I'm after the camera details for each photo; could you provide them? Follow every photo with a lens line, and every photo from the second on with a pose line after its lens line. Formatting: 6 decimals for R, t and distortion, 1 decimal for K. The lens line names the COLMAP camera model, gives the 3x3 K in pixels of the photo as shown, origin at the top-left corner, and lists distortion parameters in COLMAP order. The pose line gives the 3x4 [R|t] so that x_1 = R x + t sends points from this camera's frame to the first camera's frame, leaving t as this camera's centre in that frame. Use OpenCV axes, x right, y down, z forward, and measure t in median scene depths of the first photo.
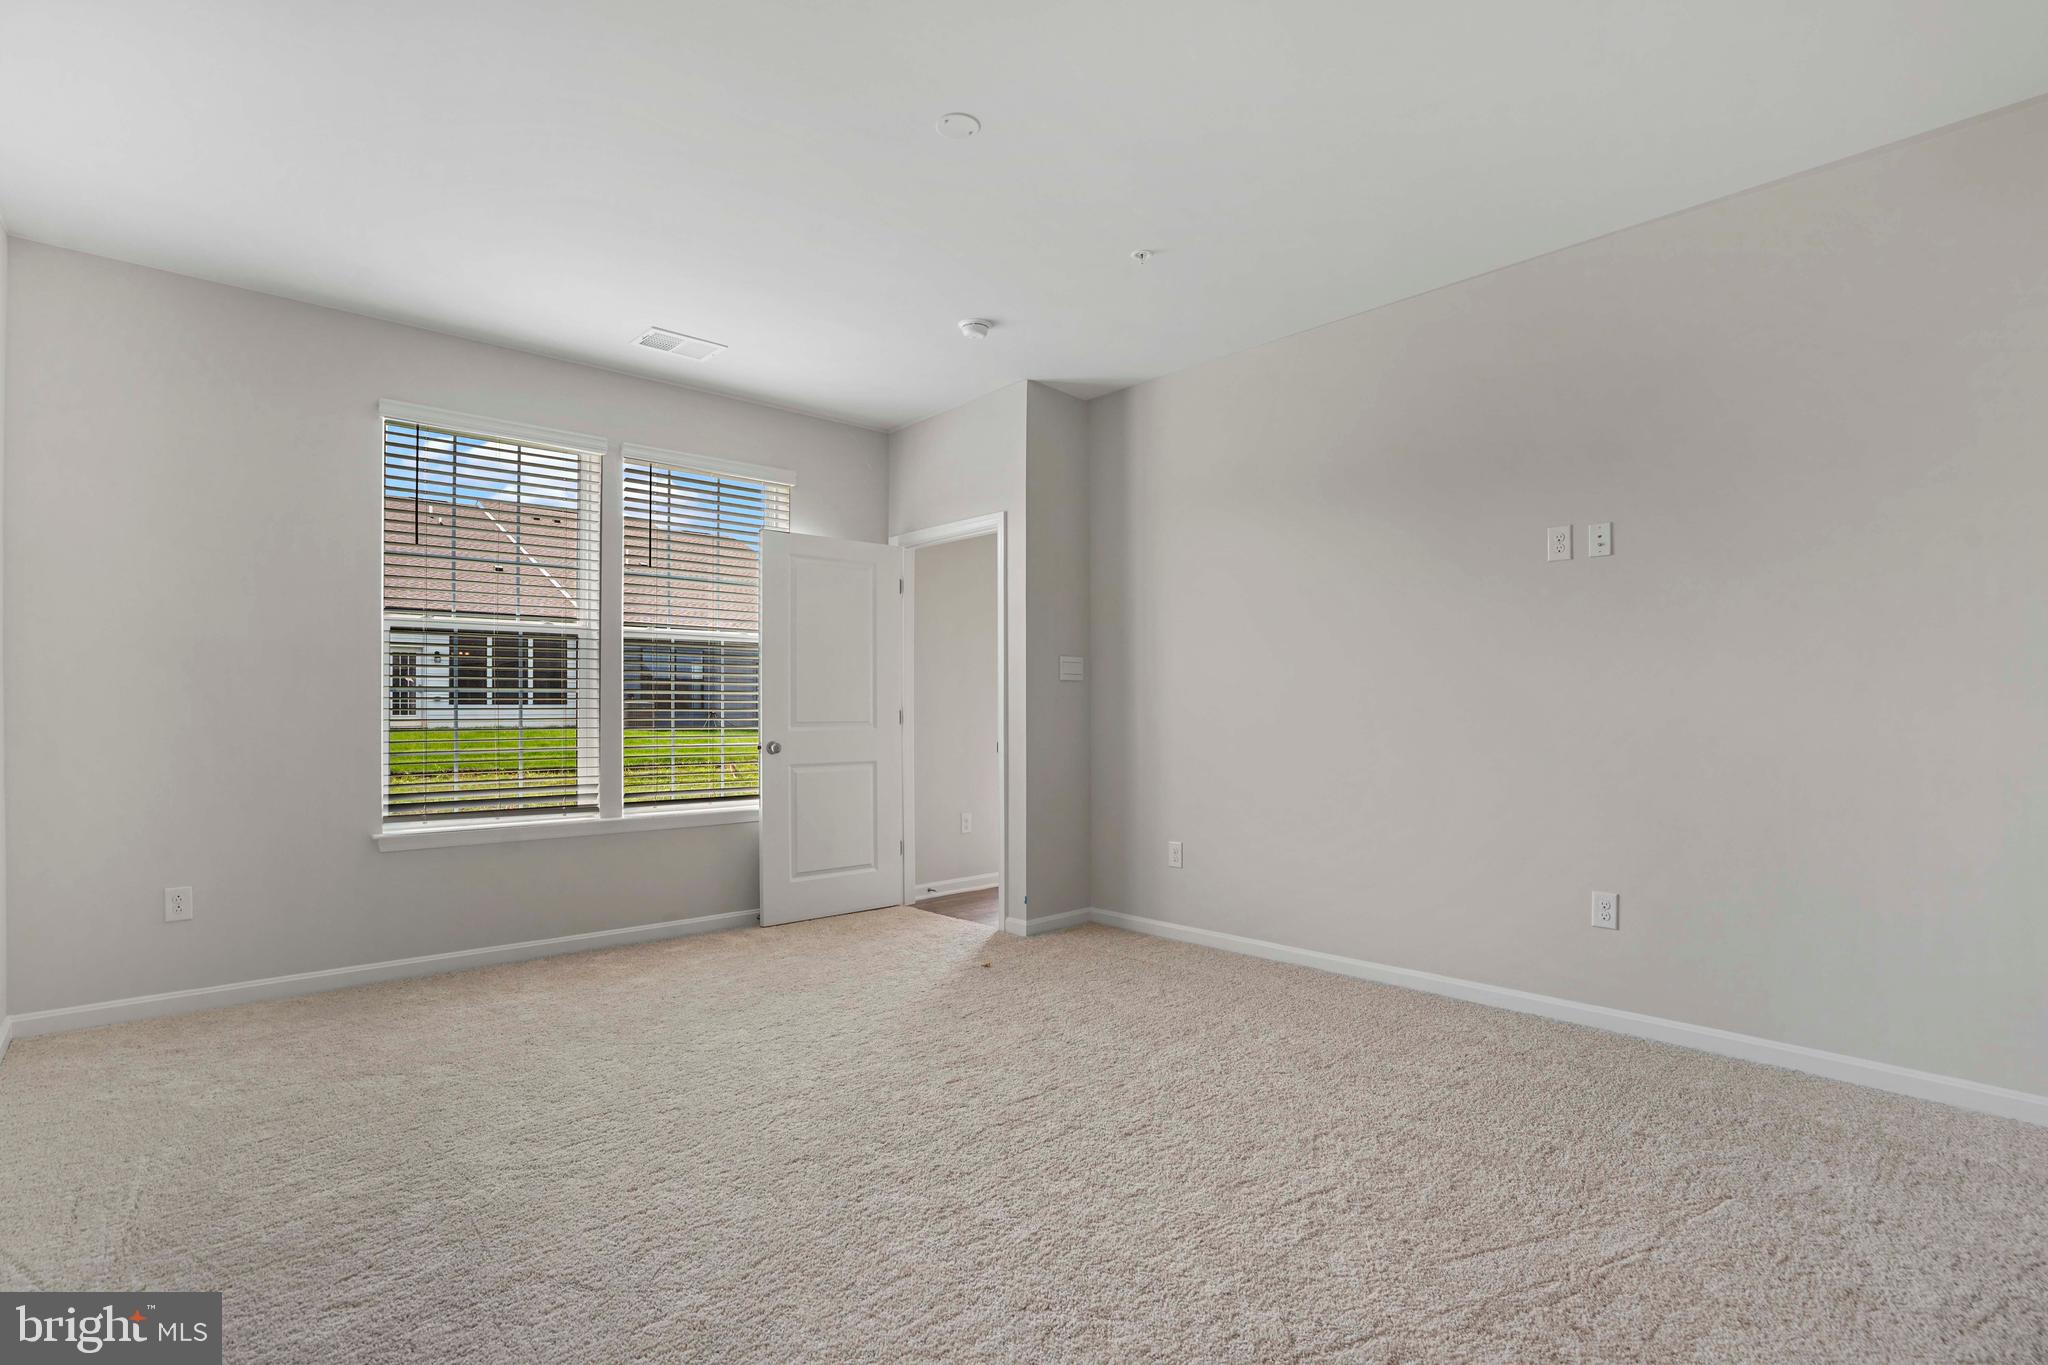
lens RADIAL K [[969.3, 0, 1029.2], [0, 969.3, 694.3], [0, 0, 1]] dist [-0.053180, 0.017624]
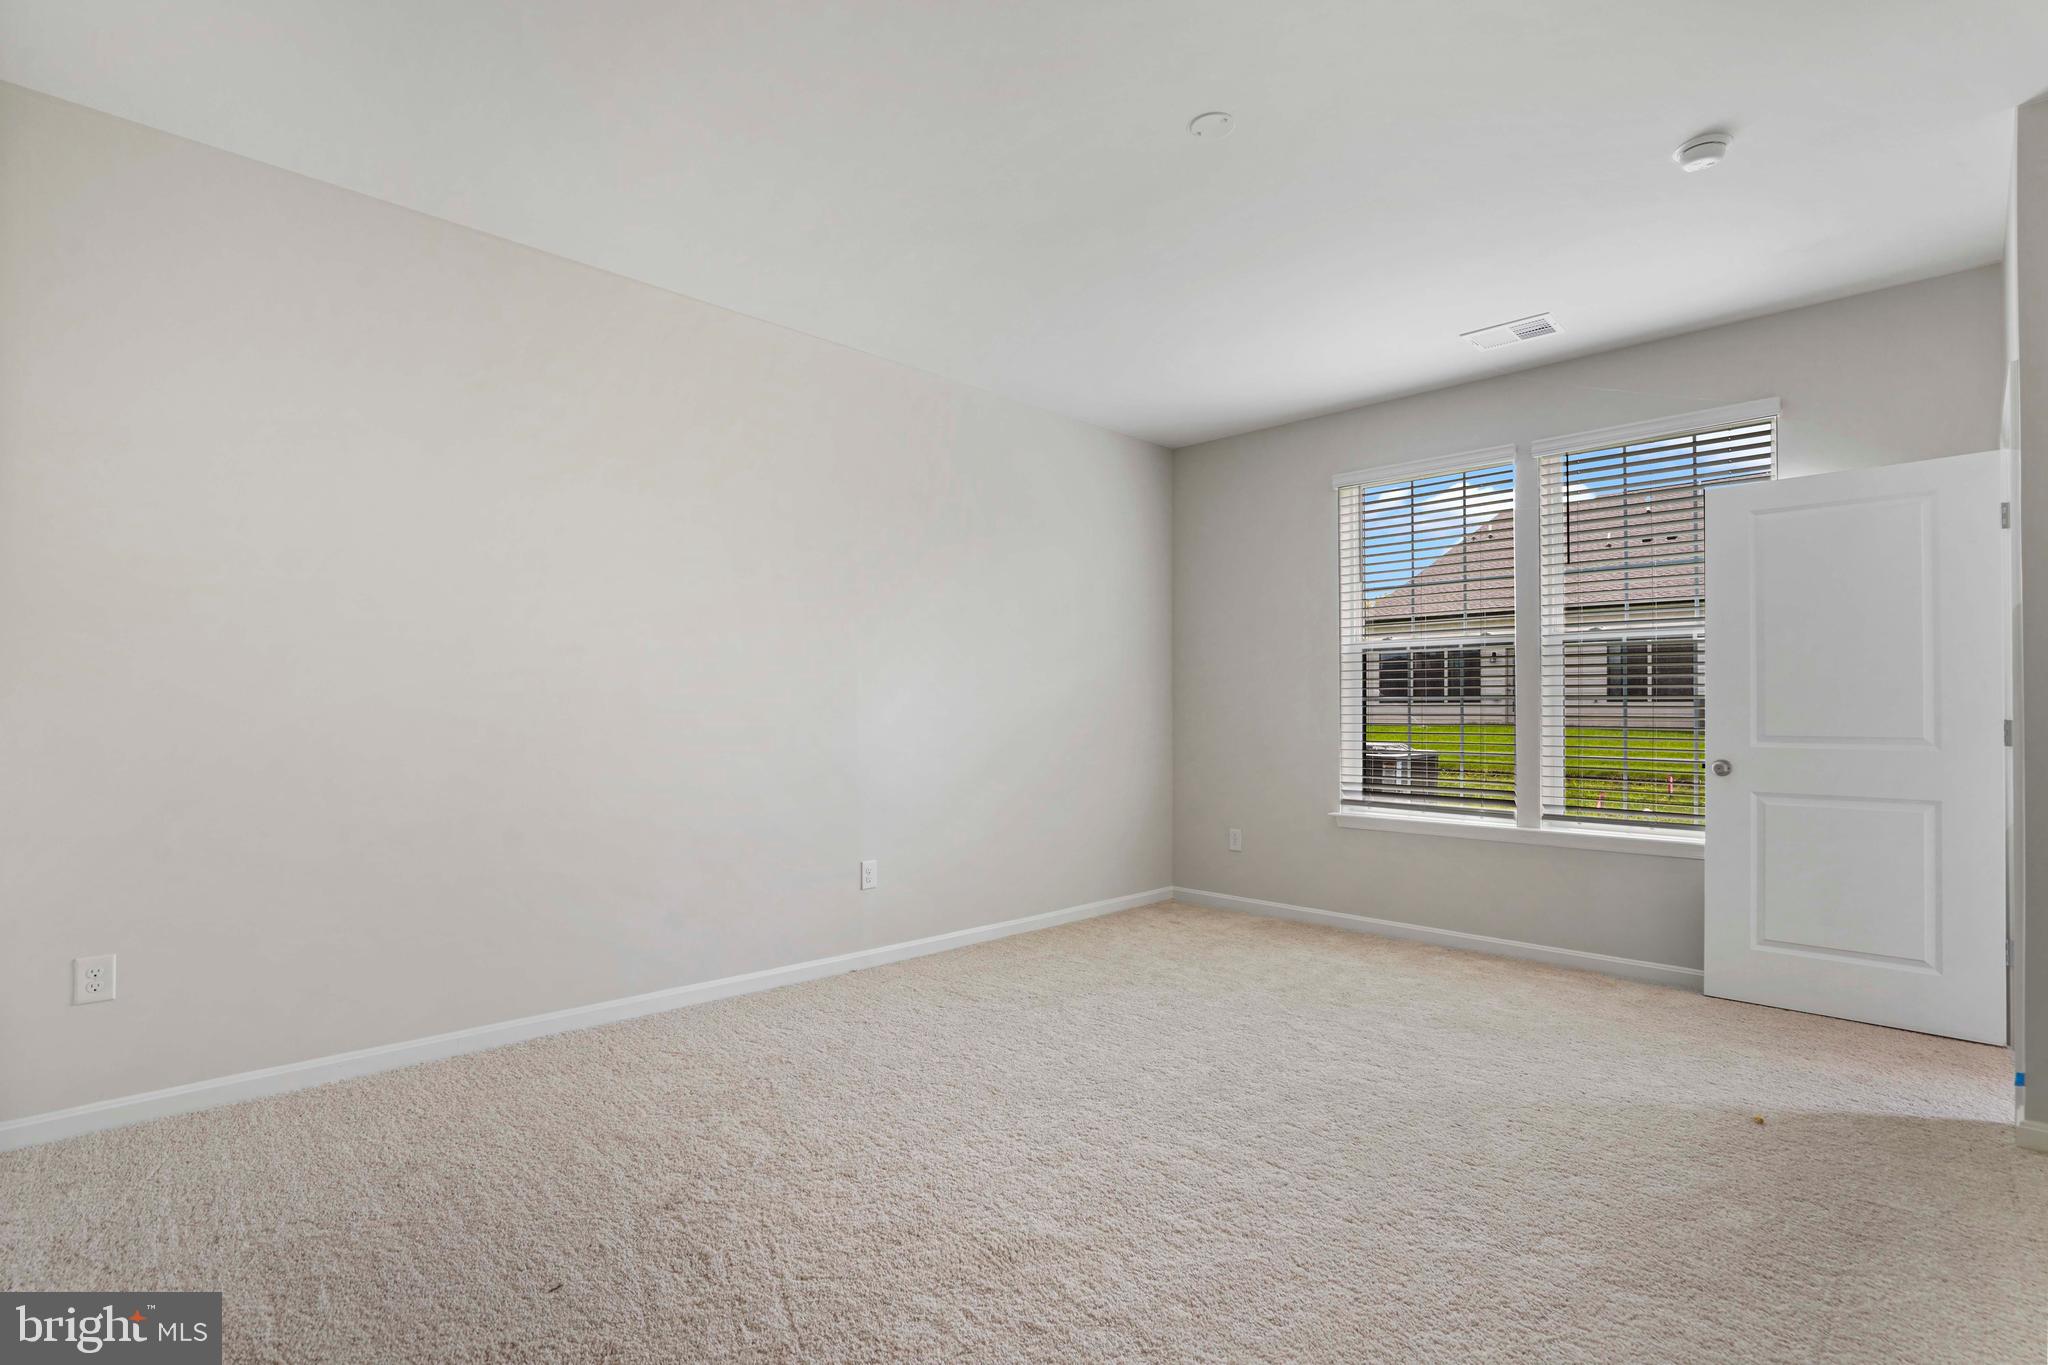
lens RADIAL K [[969.3, 0, 1034.7], [0, 969.3, 700.6], [0, 0, 1]] dist [-0.053180, 0.017624]
pose [[0.038961, -0.012726, -0.999160, 0.476145], [0.004880, 0.999909, -0.012545, 0.008762], [0.999229, -0.004387, 0.039020, 0.427649]]
